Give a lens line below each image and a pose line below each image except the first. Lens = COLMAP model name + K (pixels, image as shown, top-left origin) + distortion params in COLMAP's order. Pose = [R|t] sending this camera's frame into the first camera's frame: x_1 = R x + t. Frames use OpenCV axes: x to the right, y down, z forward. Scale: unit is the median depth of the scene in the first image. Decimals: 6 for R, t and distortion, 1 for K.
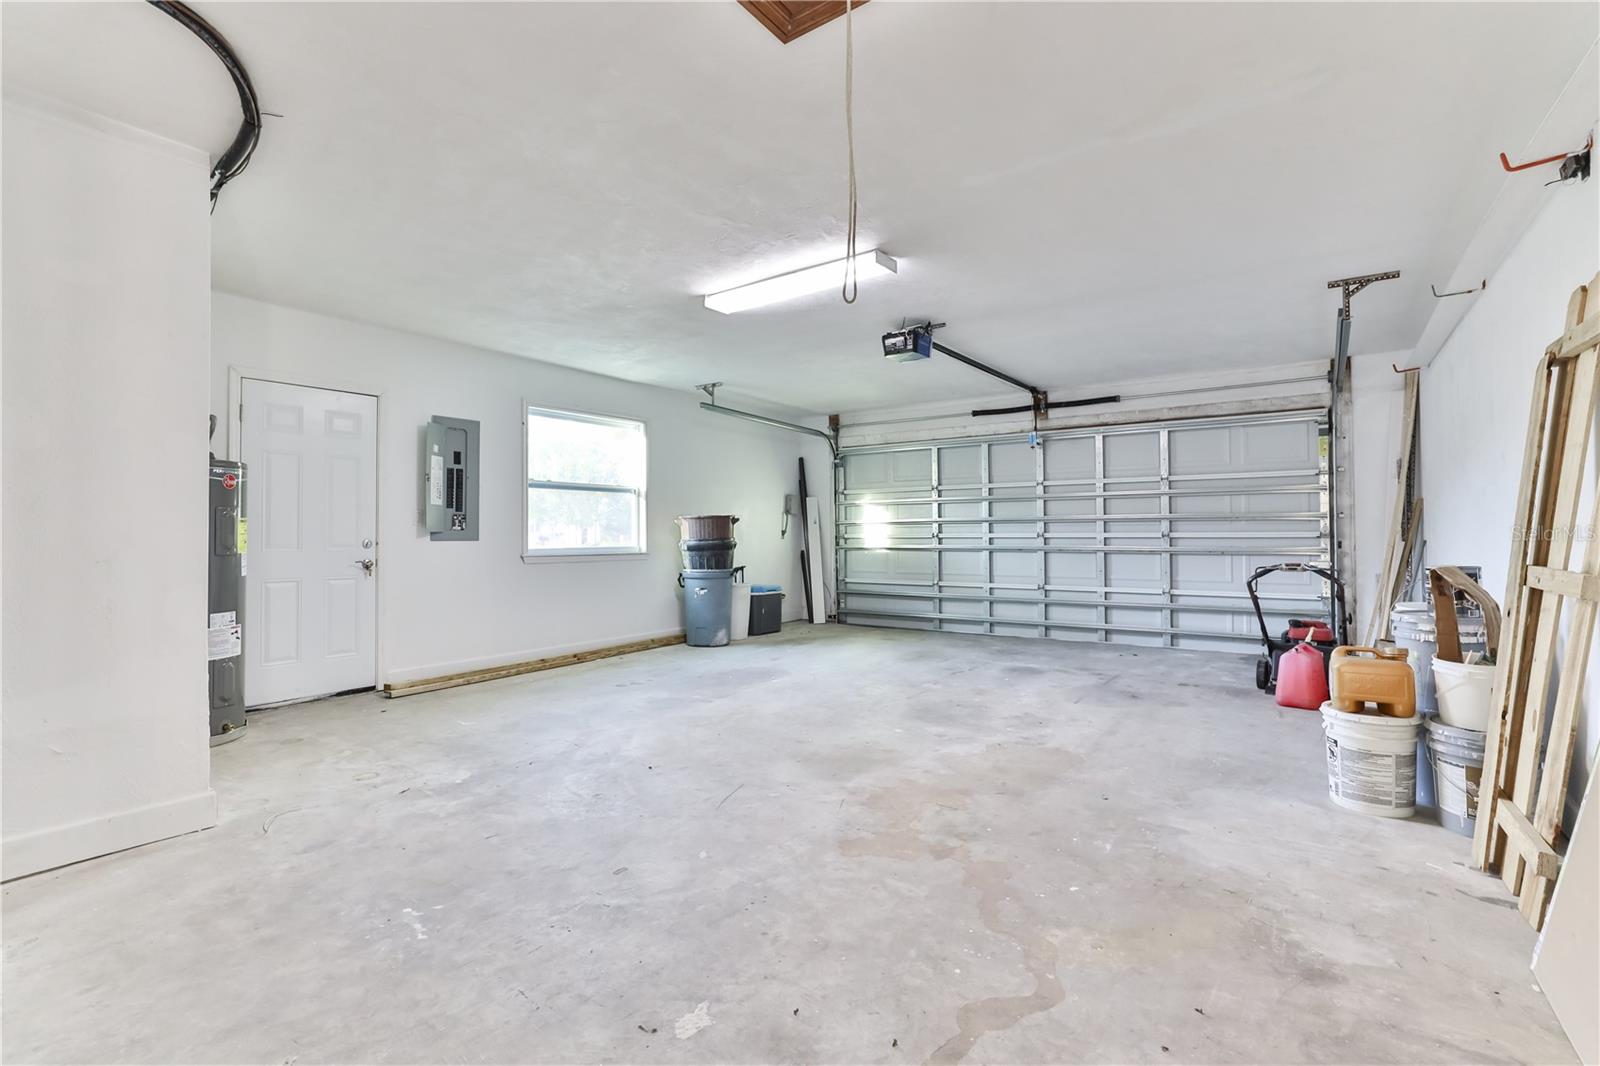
lens RADIAL K [[733.6, 0, 794.1], [0, 733.6, 536.1], [0, 0, 1]] dist [-0.022618, 0.006811]
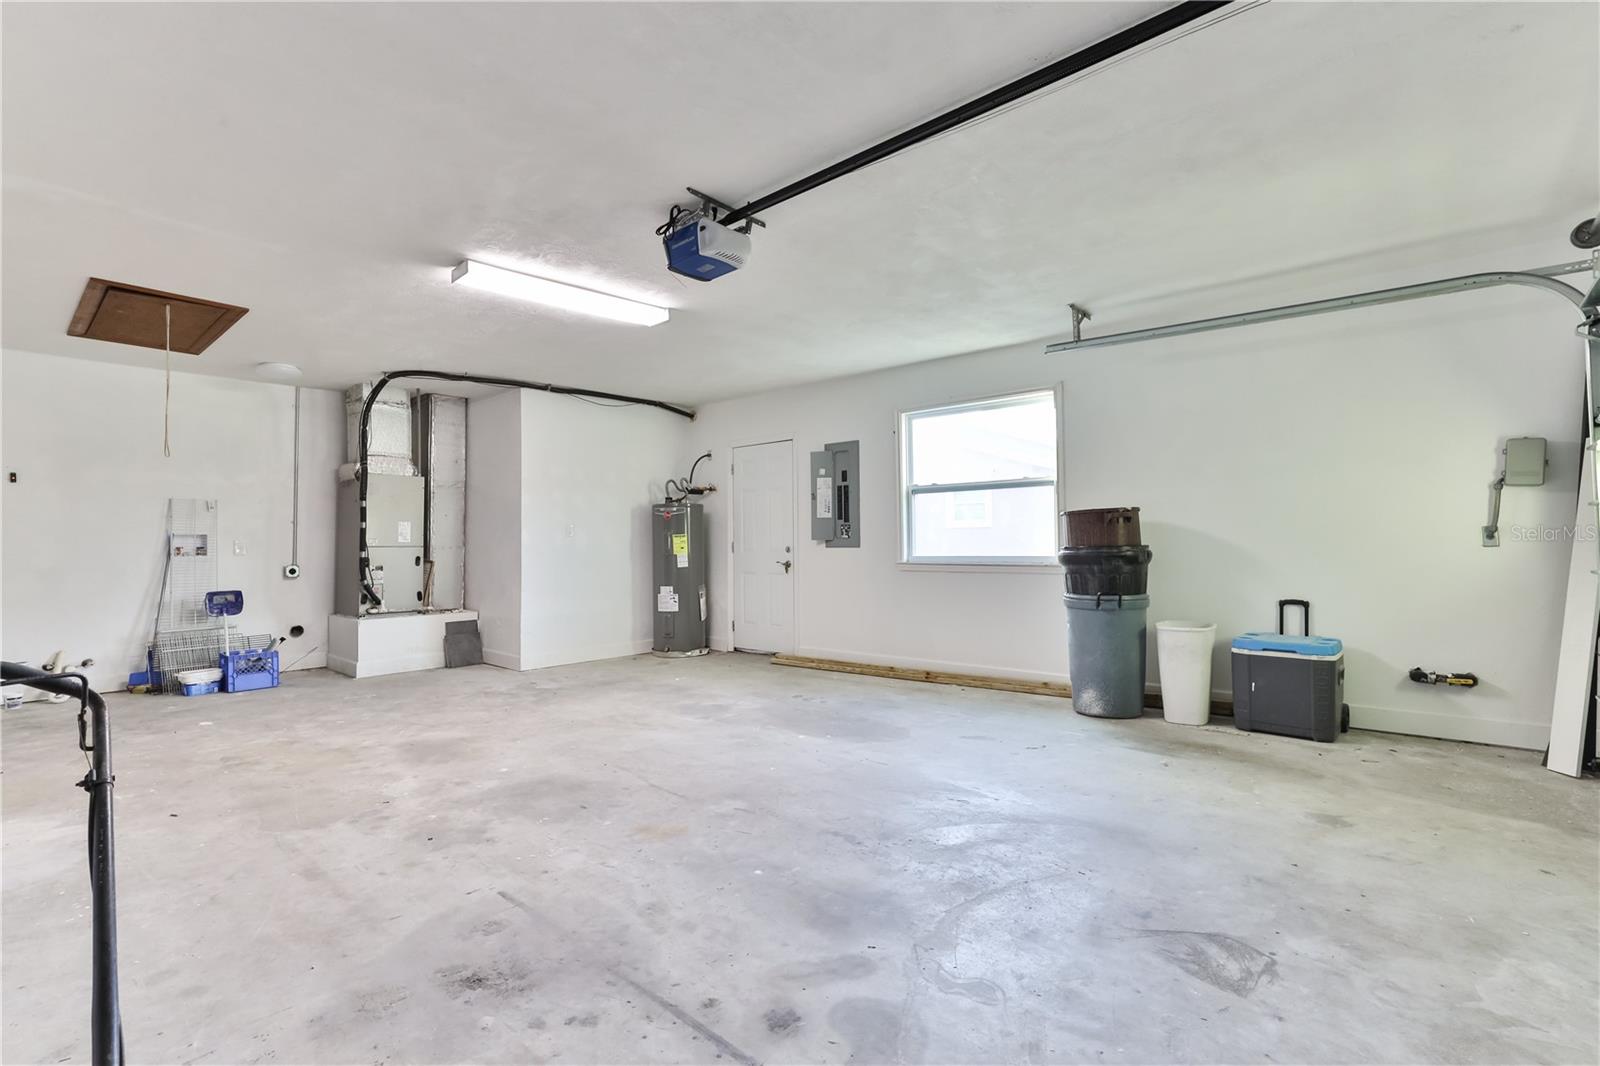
lens RADIAL K [[733.6, 0, 794.8], [0, 733.6, 533.4], [0, 0, 1]] dist [-0.022618, 0.006811]
pose [[-0.094547, -0.010375, -0.995466, 0.725528], [0.007023, 0.999914, -0.011088, -0.003452], [0.995496, -0.008039, -0.094466, 1.056870]]
